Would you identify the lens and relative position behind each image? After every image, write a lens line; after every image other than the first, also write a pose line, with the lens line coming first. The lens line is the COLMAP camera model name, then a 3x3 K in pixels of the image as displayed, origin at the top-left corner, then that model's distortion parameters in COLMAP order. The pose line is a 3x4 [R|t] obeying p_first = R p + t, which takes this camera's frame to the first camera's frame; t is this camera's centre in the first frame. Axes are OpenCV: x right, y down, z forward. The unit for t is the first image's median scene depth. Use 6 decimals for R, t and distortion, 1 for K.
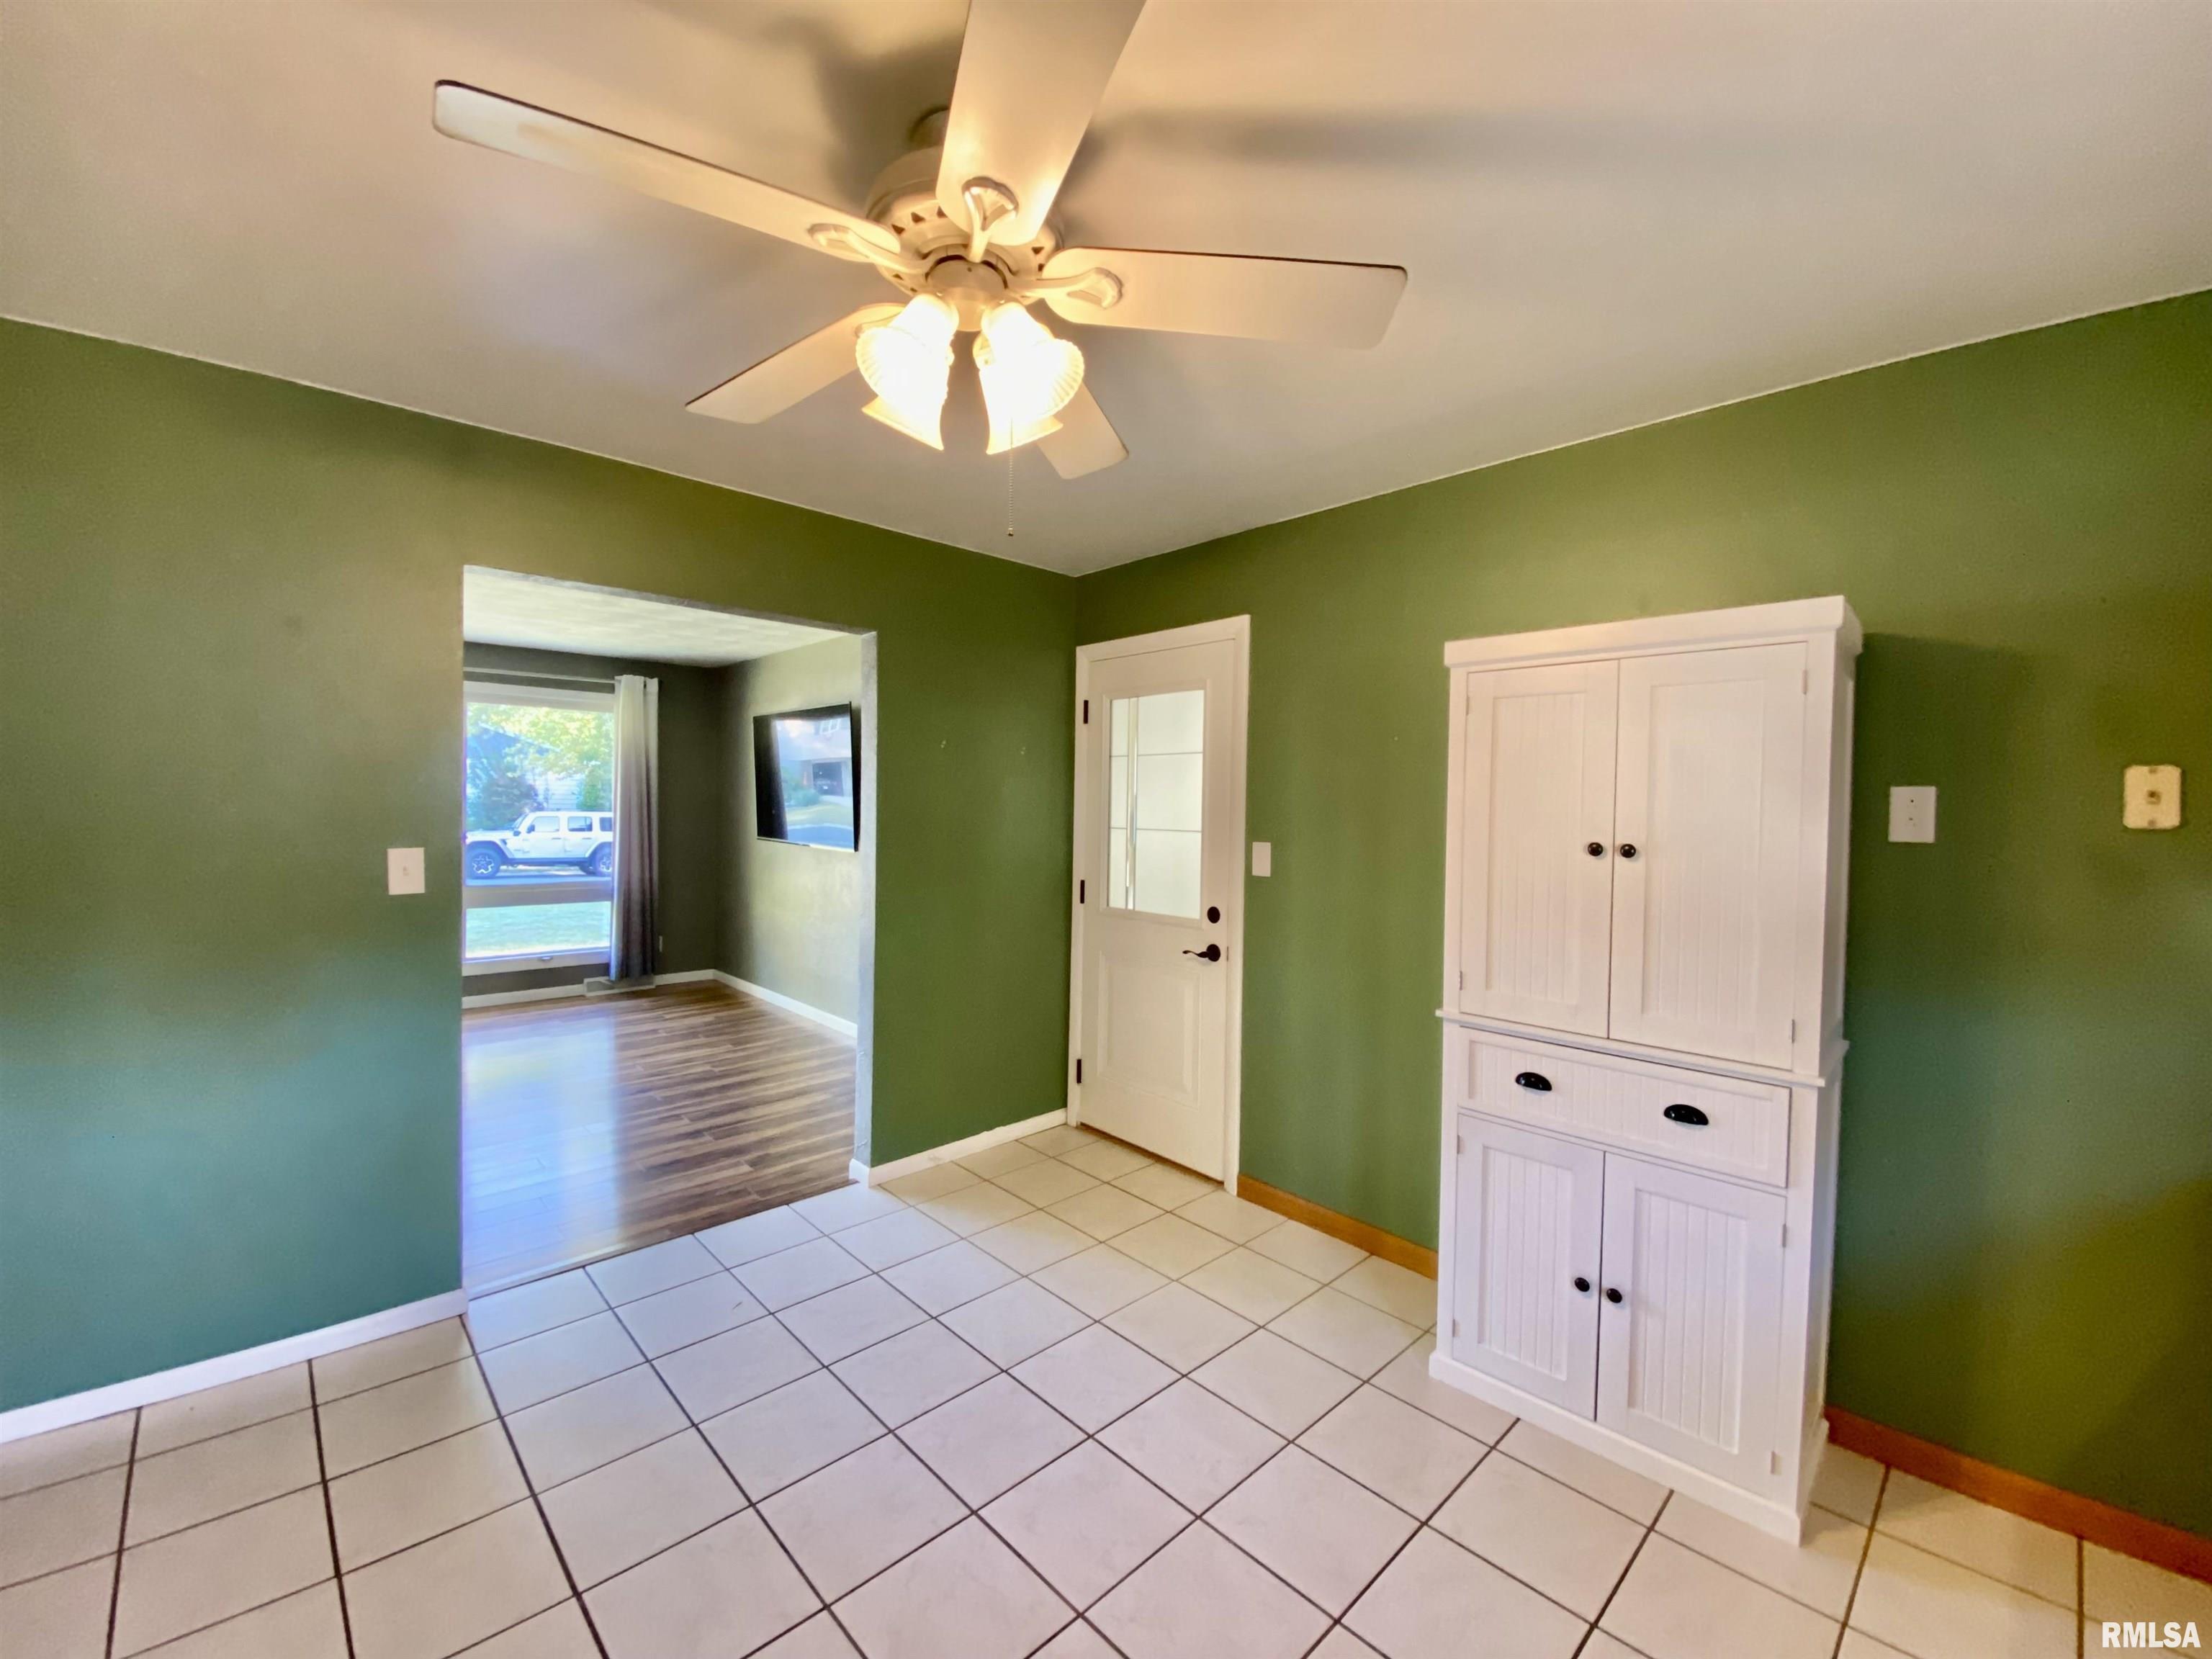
lens RADIAL K [[912.6, 0, 1138.4], [0, 912.6, 831.0], [0, 0, 1]] dist [0.018734, -0.020012]
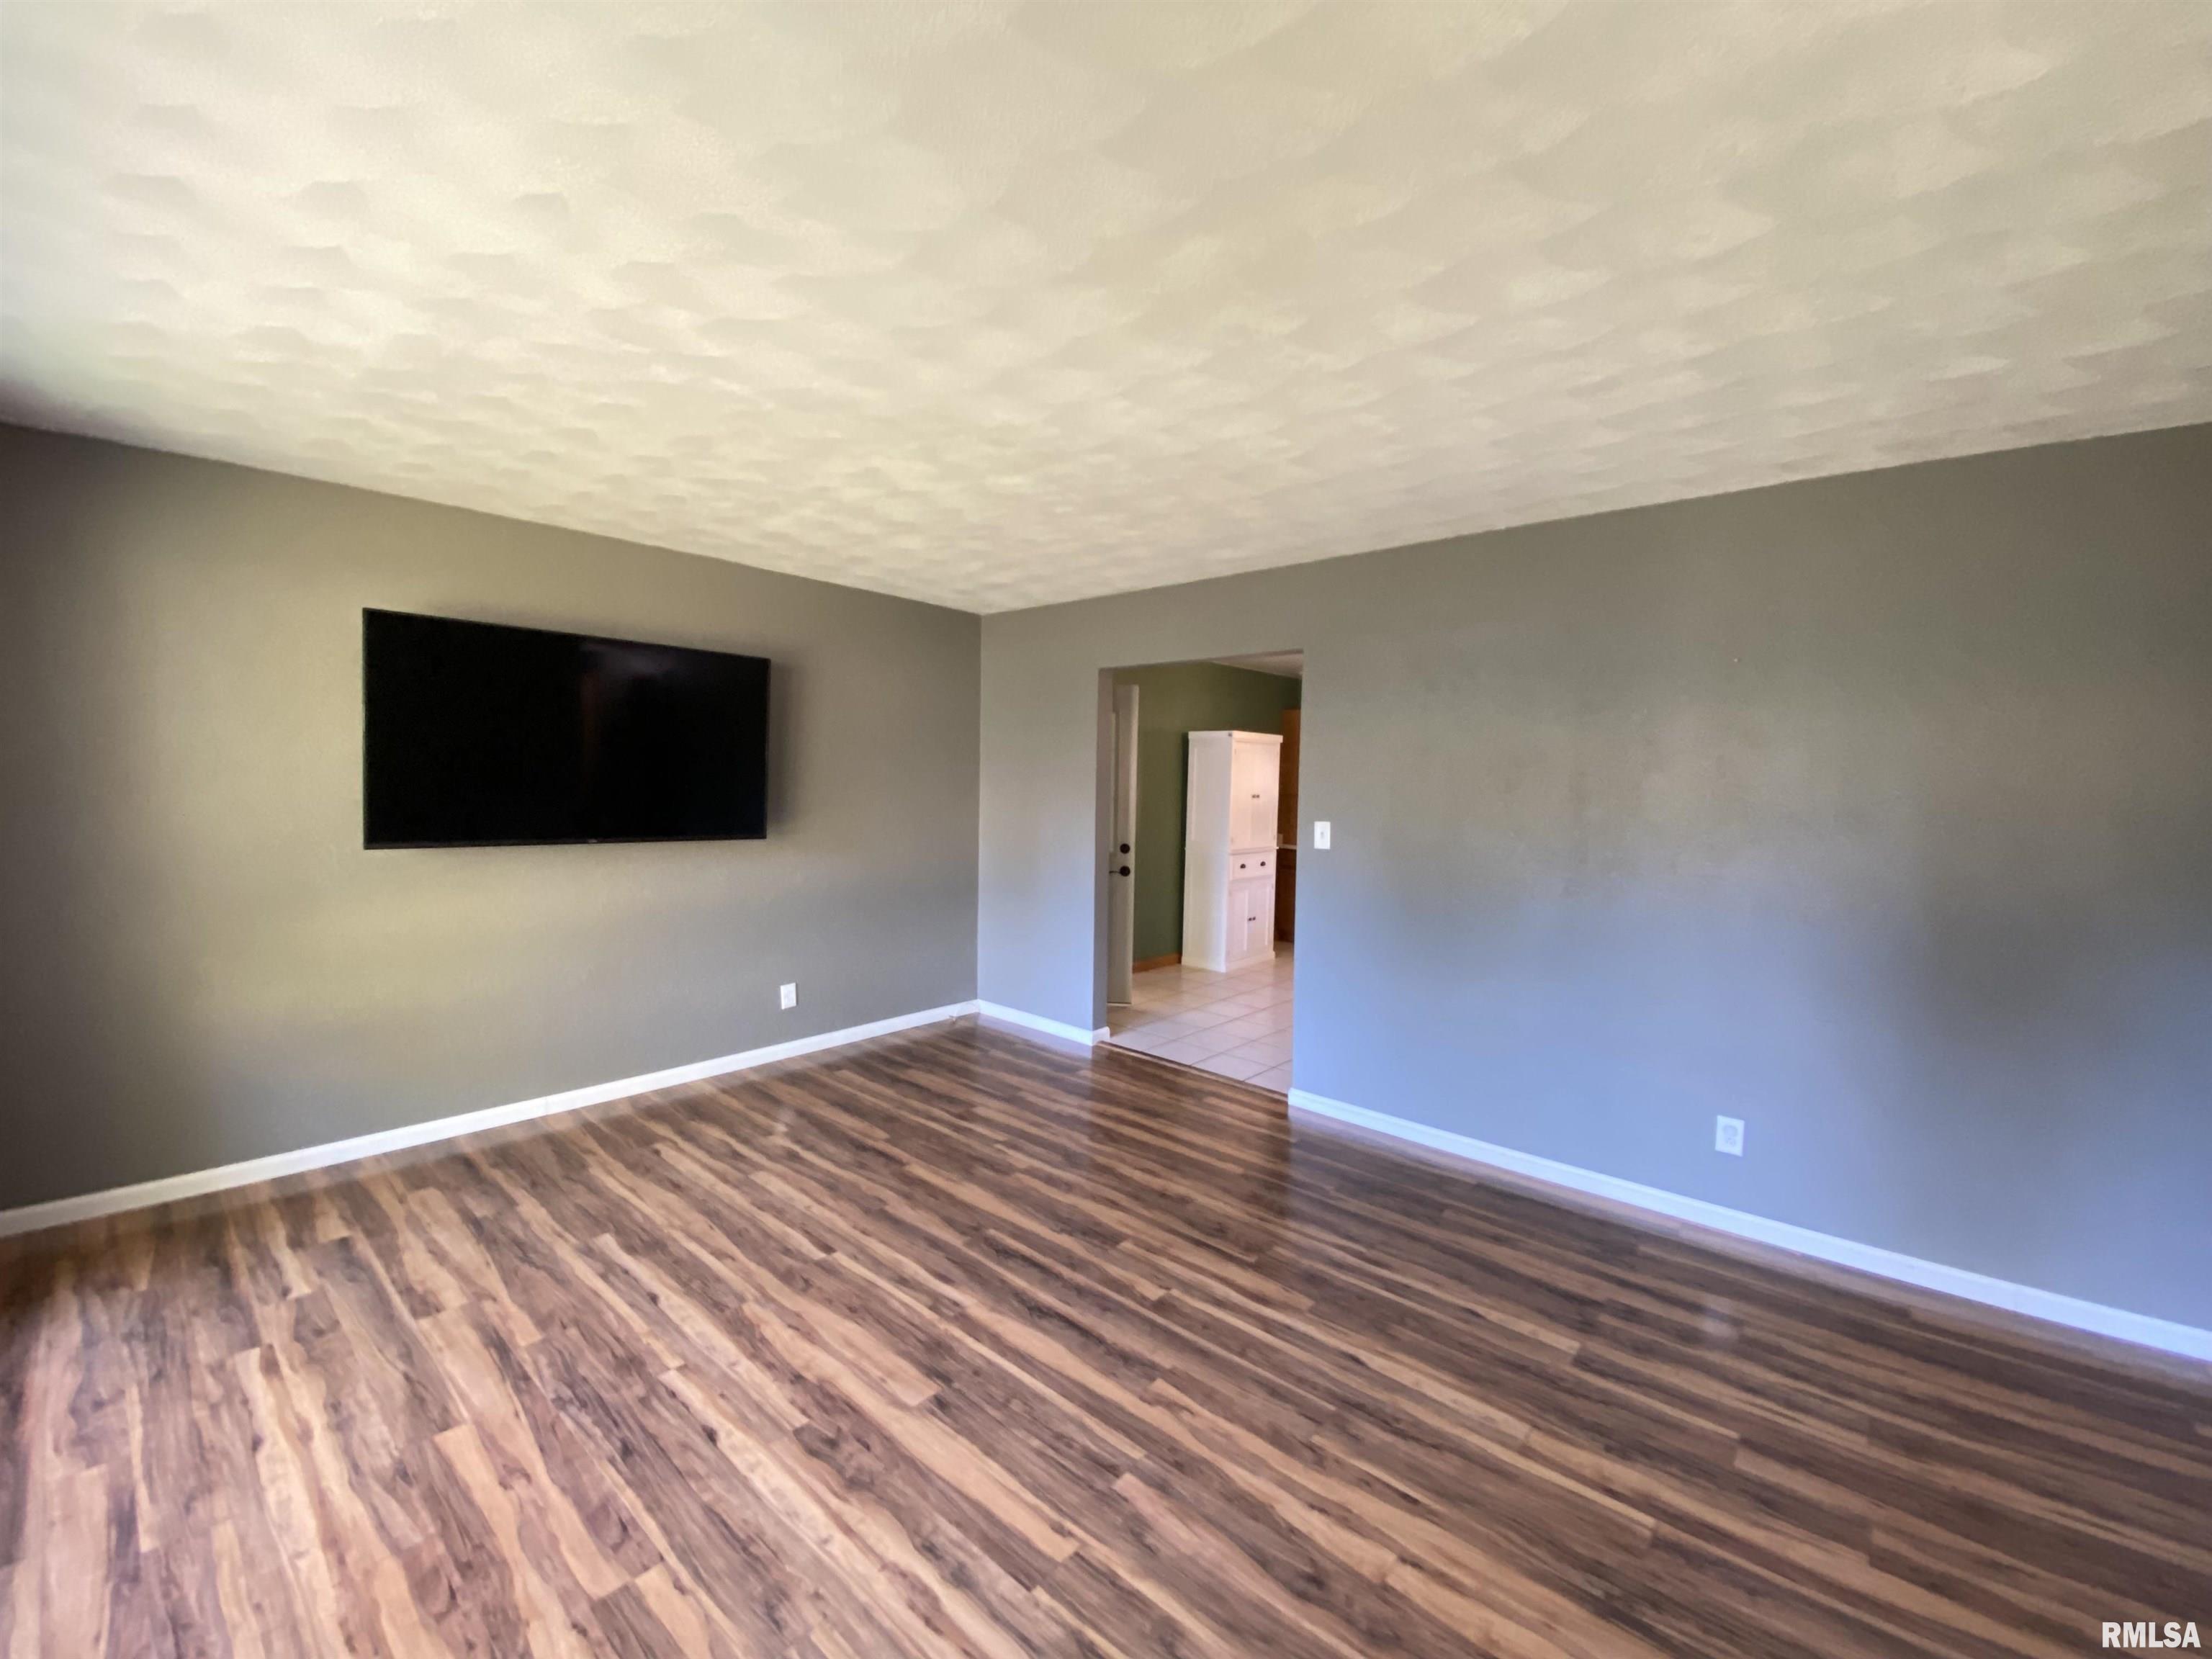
lens RADIAL K [[892.1, 0, 1111.5], [0, 892.1, 827.0], [0, 0, 1]] dist [0.042098, -0.030227]
pose [[-0.083058, -0.064017, 0.994486, -0.904919], [0.010405, 0.997824, 0.065101, -0.029654], [-0.996490, 0.015755, -0.082211, 0.583968]]
